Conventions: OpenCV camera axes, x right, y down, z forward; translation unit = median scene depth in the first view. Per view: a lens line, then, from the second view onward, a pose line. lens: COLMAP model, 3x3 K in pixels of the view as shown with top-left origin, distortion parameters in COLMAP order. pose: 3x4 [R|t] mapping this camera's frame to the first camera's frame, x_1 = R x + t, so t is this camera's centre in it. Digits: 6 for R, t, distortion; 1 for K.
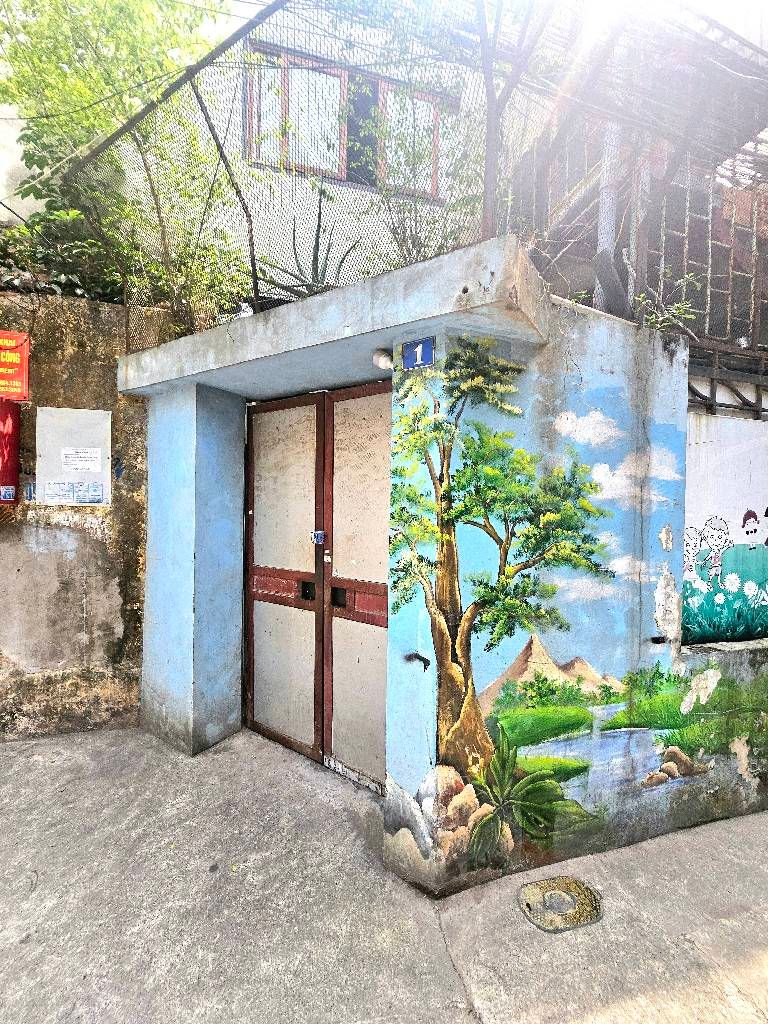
lens RADIAL K [[399.4, 0, 377.9], [0, 399.4, 510.0], [0, 0, 1]] dist [0.000983, -0.000319]
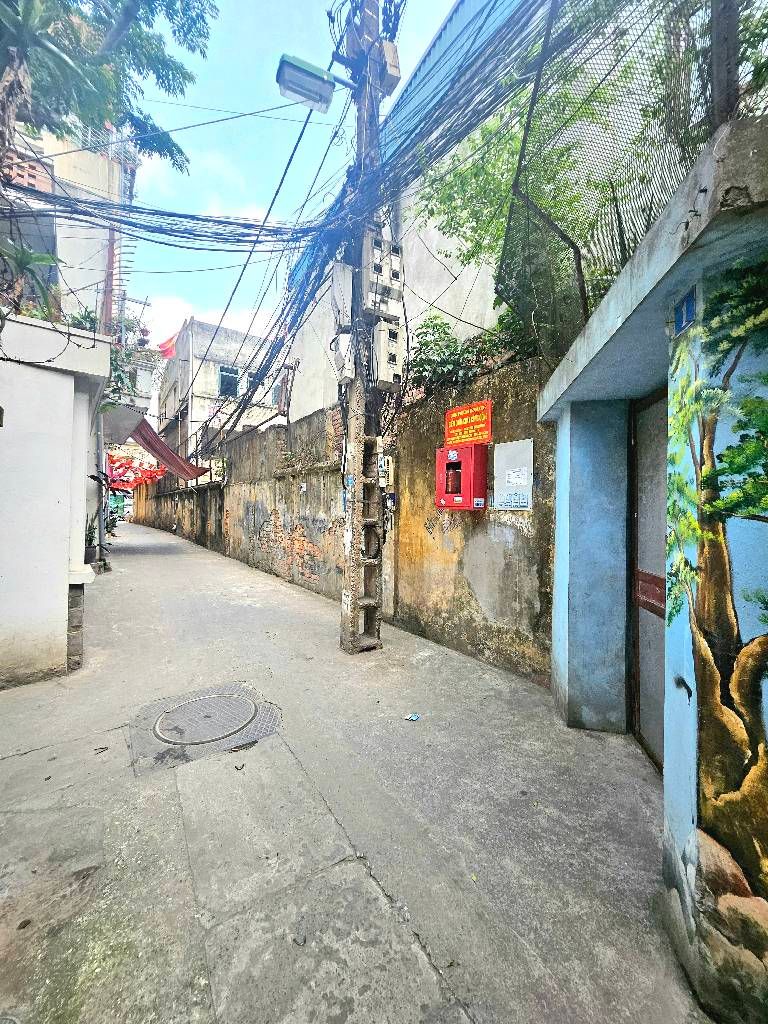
lens RADIAL K [[399.4, 0, 377.9], [0, 399.4, 510.0], [0, 0, 1]] dist [0.000983, -0.000319]
pose [[0.335098, -0.016409, -0.942040, 0.634286], [-0.013570, 0.999661, -0.022240, 0.040539], [0.942085, 0.020236, 0.334762, 0.128063]]
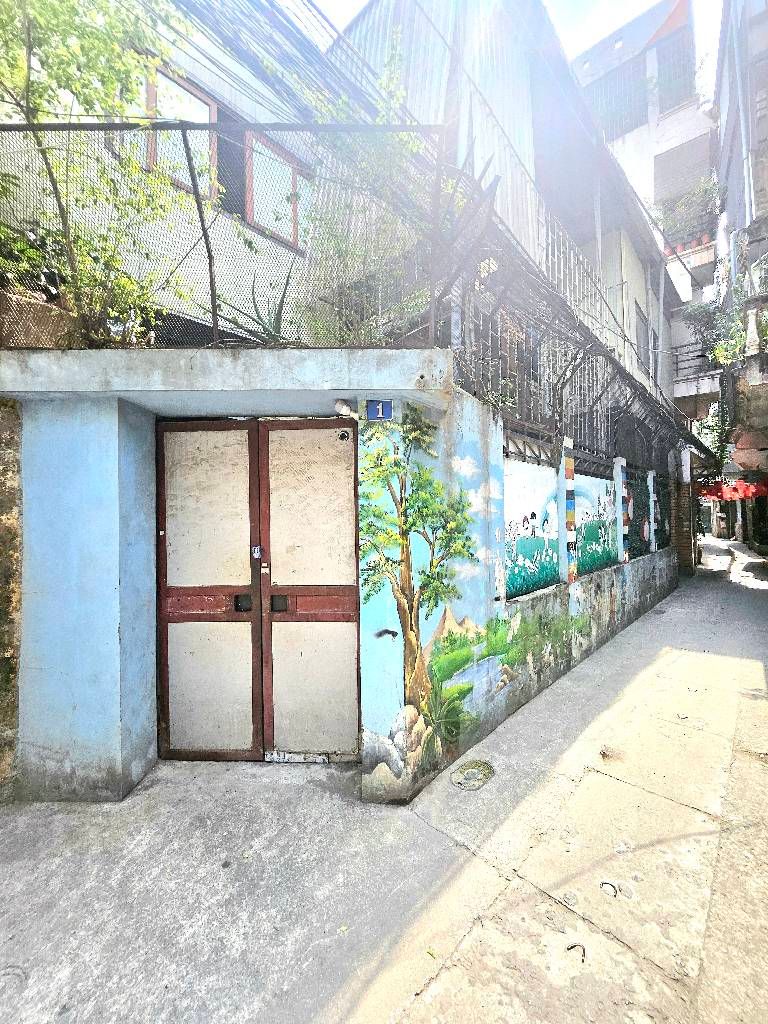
lens RADIAL K [[399.4, 0, 377.9], [0, 399.4, 510.0], [0, 0, 1]] dist [0.000983, -0.000319]
pose [[0.859451, -0.021806, 0.510754, -0.586925], [0.034269, 0.999300, -0.015000, -0.026244], [-0.510069, 0.030395, 0.859596, -0.160124]]
